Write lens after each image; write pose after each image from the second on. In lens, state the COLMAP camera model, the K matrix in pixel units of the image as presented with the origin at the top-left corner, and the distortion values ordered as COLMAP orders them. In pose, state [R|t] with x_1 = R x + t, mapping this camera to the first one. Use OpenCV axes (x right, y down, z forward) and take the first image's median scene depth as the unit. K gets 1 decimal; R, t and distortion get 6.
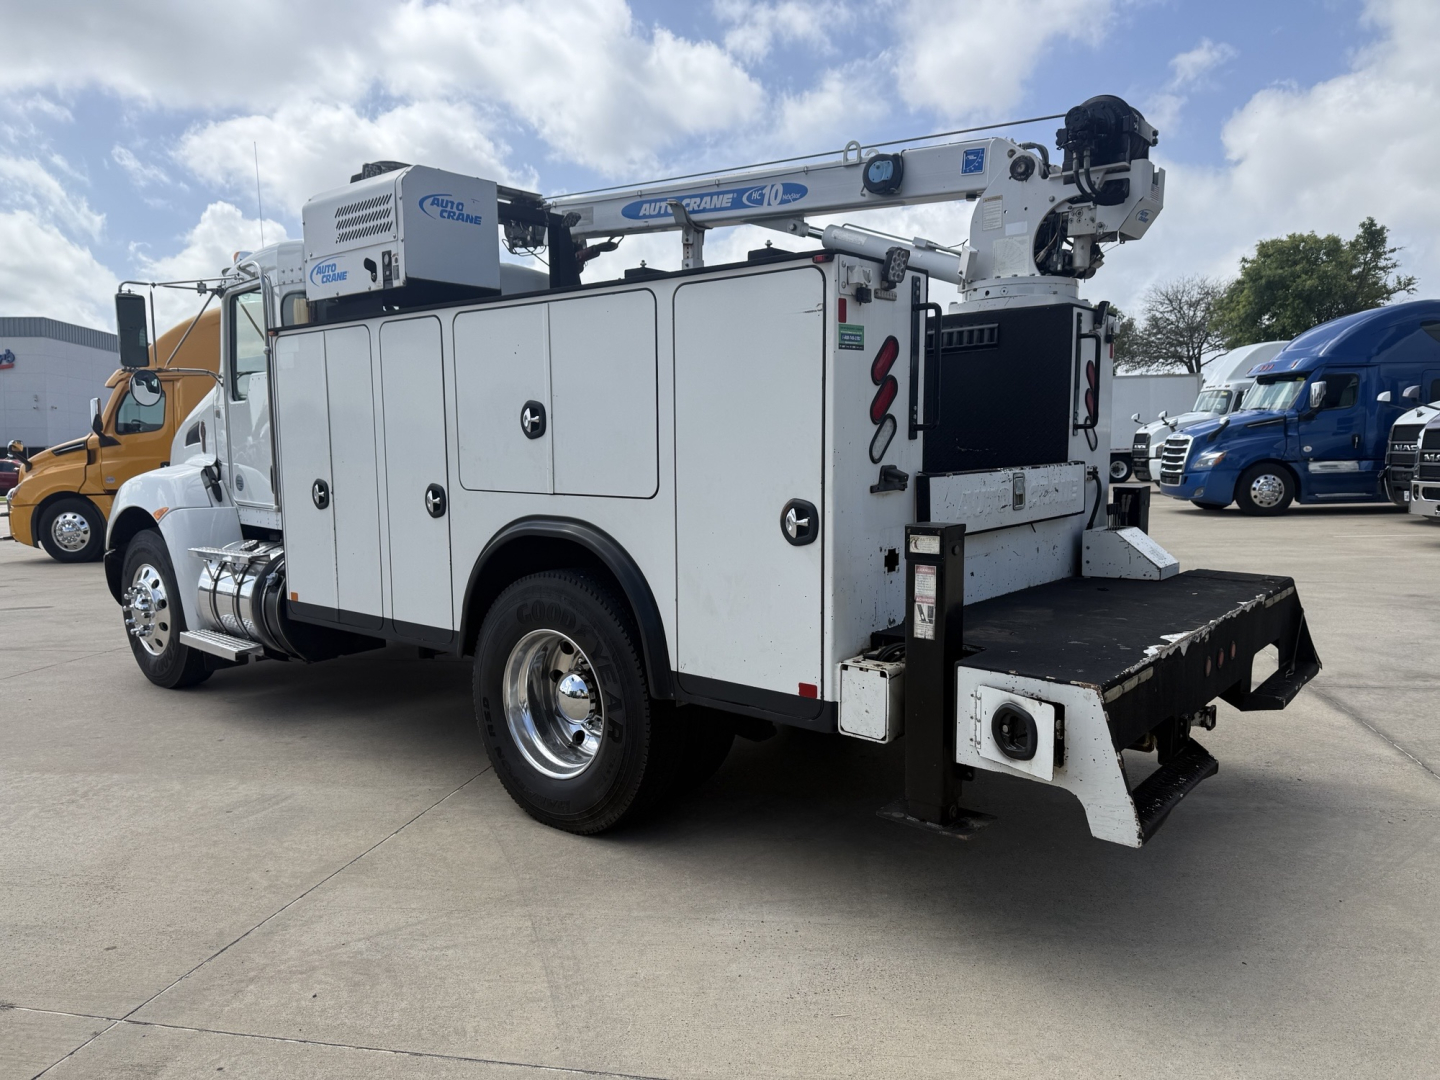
lens RADIAL K [[996.5, 0, 720.0], [0, 996.5, 540.0], [0, 0, 1]] dist [0.153654, -0.225467]
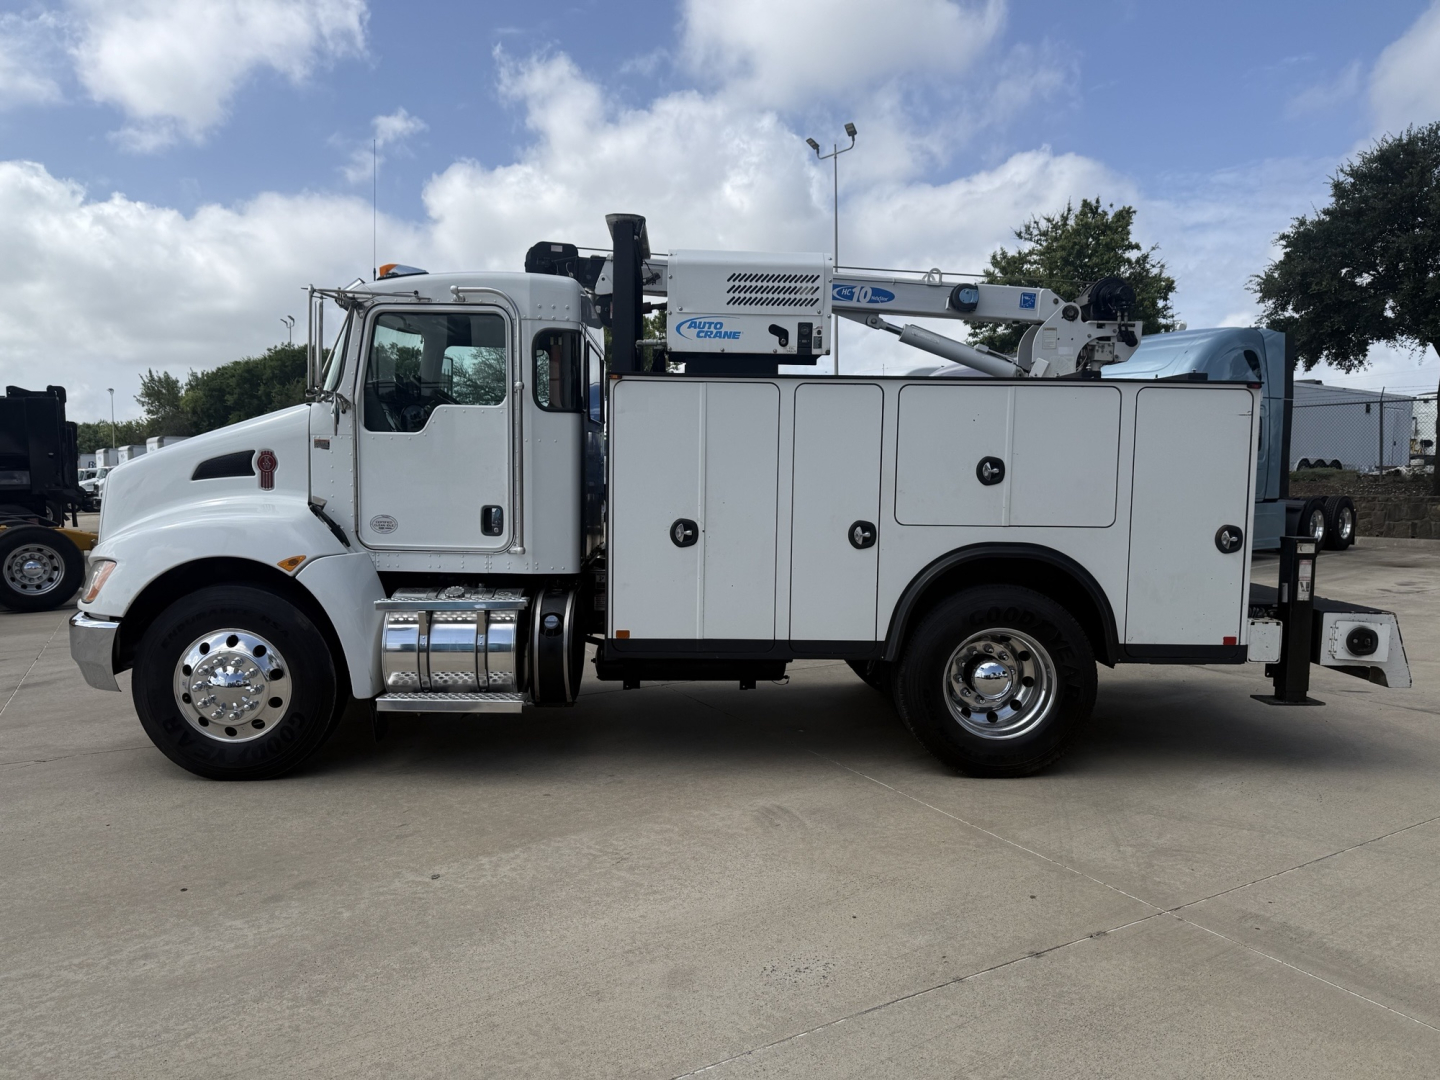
lens RADIAL K [[959.5, 0, 720.0], [0, 959.5, 540.0], [0, 0, 1]] dist [0.133870, -0.195842]
pose [[0.743923, -0.033272, 0.667437, -1.182890], [0.047438, 0.998869, -0.003079, -0.037176], [-0.666580, 0.033952, 0.744660, 0.256473]]
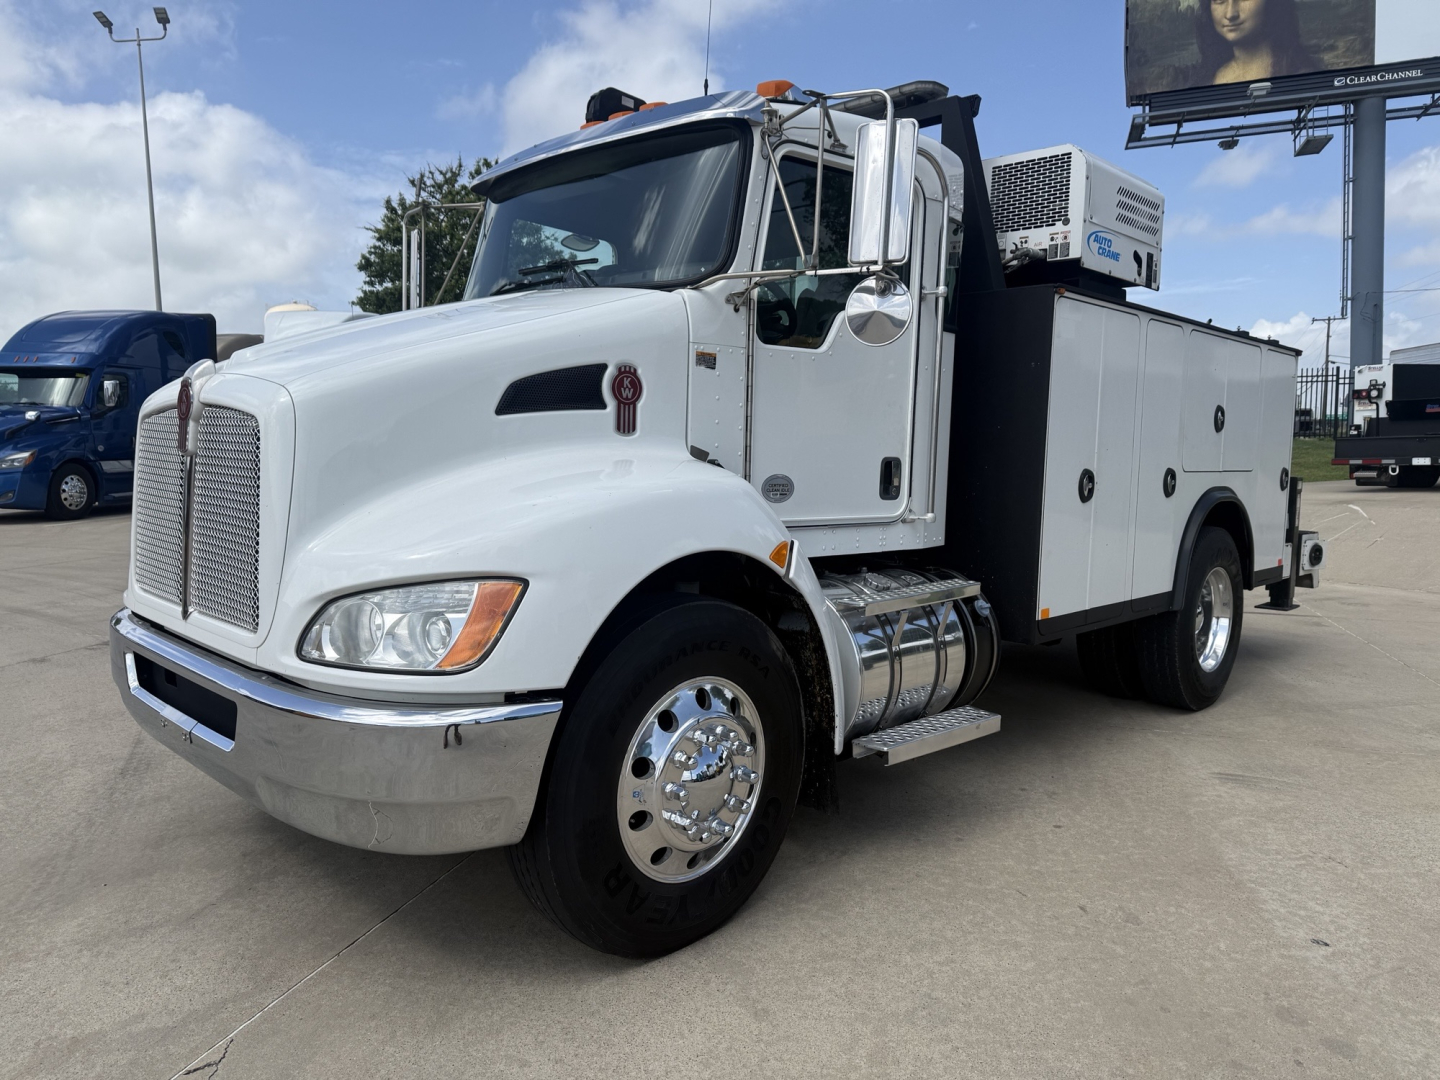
lens RADIAL K [[1003.2, 0, 711.7], [0, 1003.2, 533.9], [0, 0, 1]] dist [0.098780, -0.157908]
pose [[0.091413, -0.074730, 0.993005, -1.501420], [0.083799, 0.994220, 0.067107, -0.103268], [-0.992281, 0.077079, 0.097146, 1.419317]]
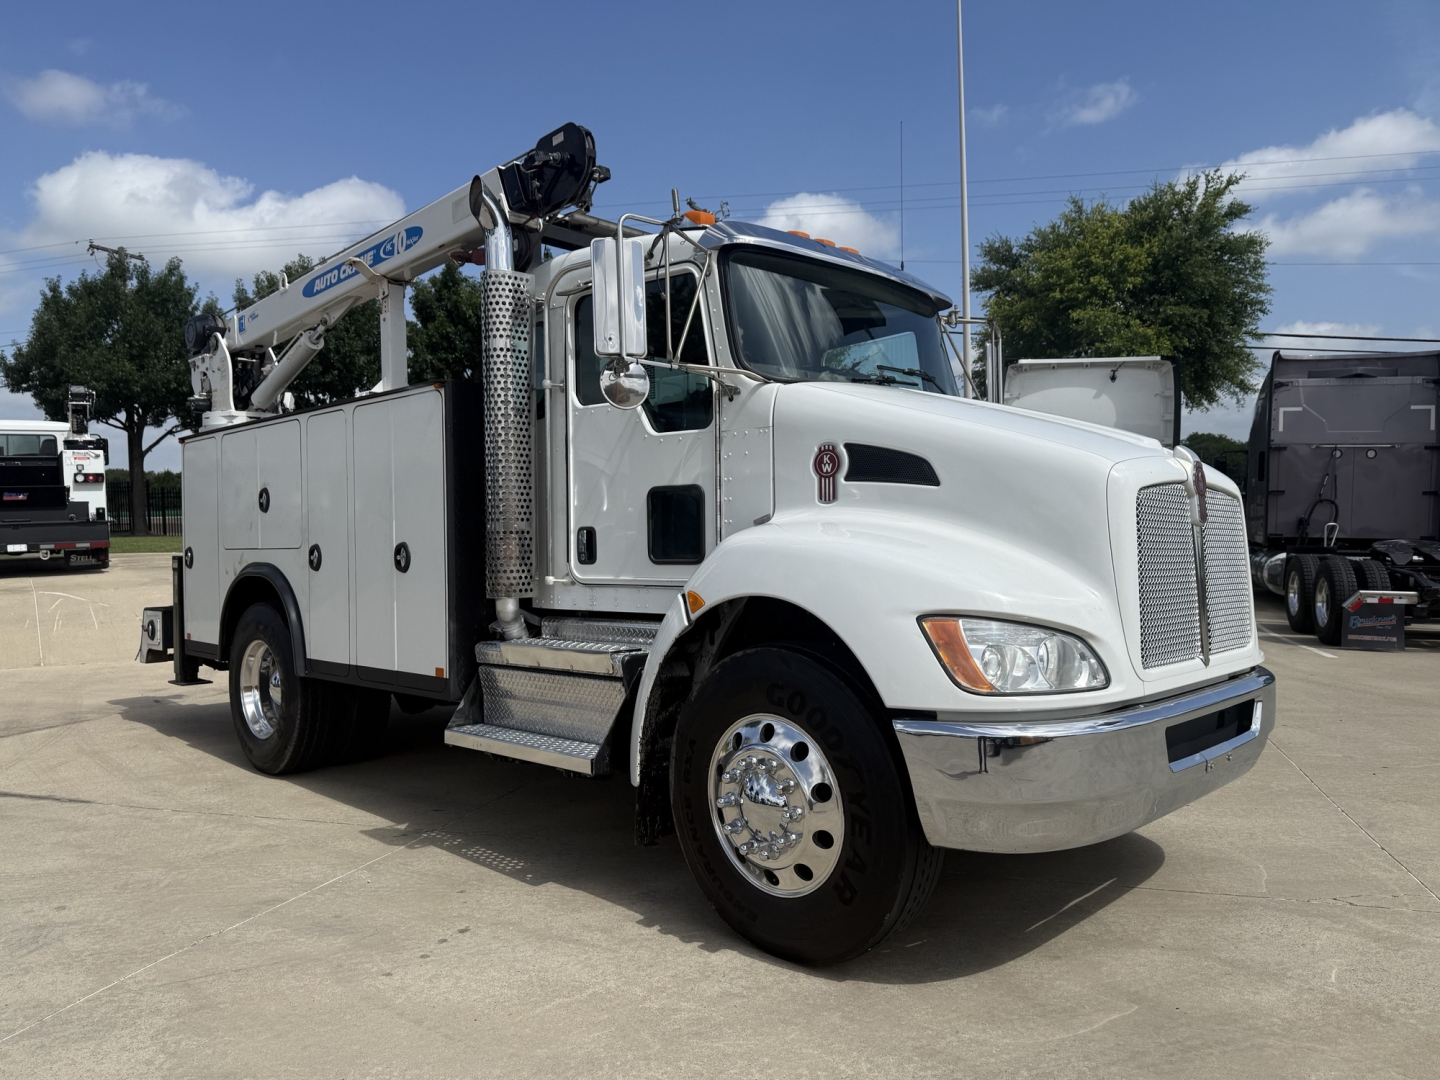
lens RADIAL K [[1004.7, 0, 708.3], [0, 1004.7, 549.9], [0, 0, 1]] dist [0.173172, -0.235619]
pose [[-0.995703, 0.023065, 0.089687, -0.544416], [0.032894, 0.993420, 0.109703, -0.222933], [-0.086567, 0.112182, -0.989910, 2.671014]]
